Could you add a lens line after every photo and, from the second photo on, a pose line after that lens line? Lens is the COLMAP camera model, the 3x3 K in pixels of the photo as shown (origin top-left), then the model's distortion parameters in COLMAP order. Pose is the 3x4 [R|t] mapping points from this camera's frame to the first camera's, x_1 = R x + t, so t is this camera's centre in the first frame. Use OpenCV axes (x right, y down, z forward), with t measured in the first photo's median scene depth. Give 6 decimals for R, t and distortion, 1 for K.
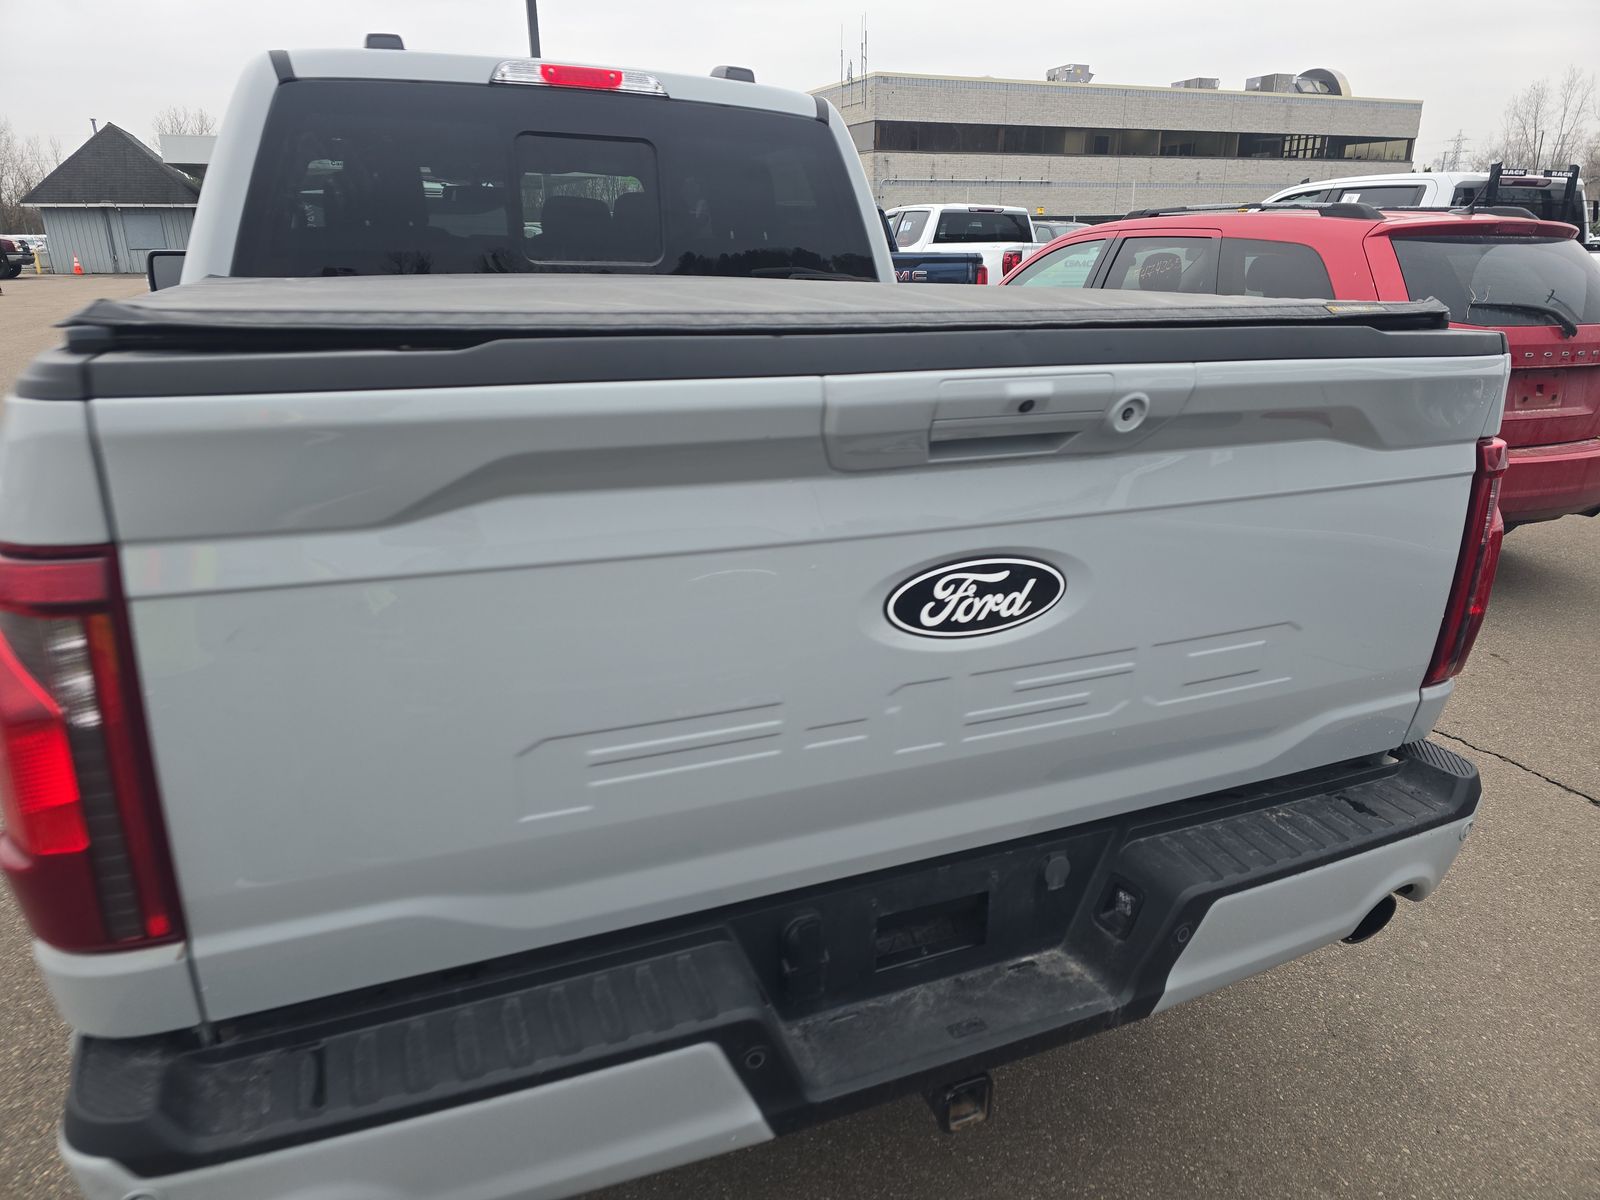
lens RADIAL K [[1062.8, 0, 800.0], [0, 1062.8, 600.0], [0, 0, 1]] dist [0.064725, -0.059405]
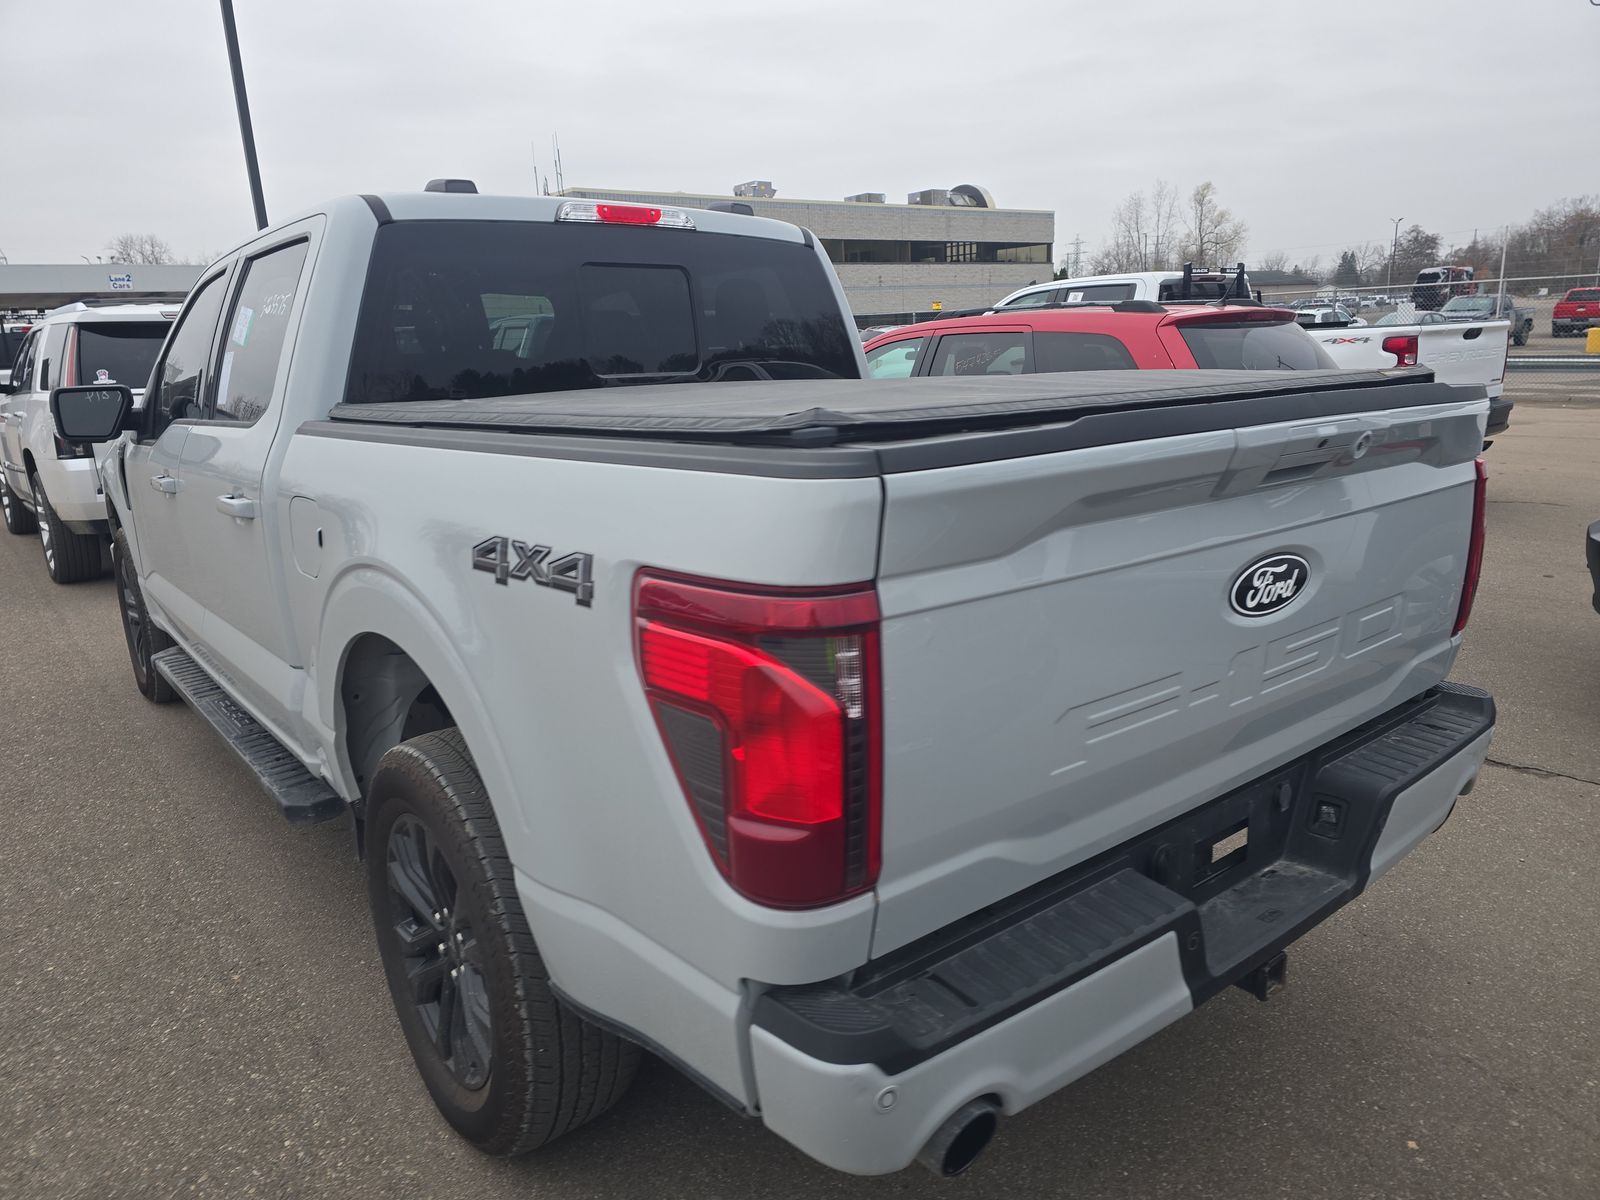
lens RADIAL K [[1084.0, 0, 767.7], [0, 1084.0, 608.7], [0, 0, 1]] dist [0.053629, -0.069385]
pose [[0.964535, -0.100550, 0.244053, -0.388163], [0.121144, 0.990103, -0.070859, 0.023725], [-0.234513, 0.097911, 0.967170, -0.103580]]
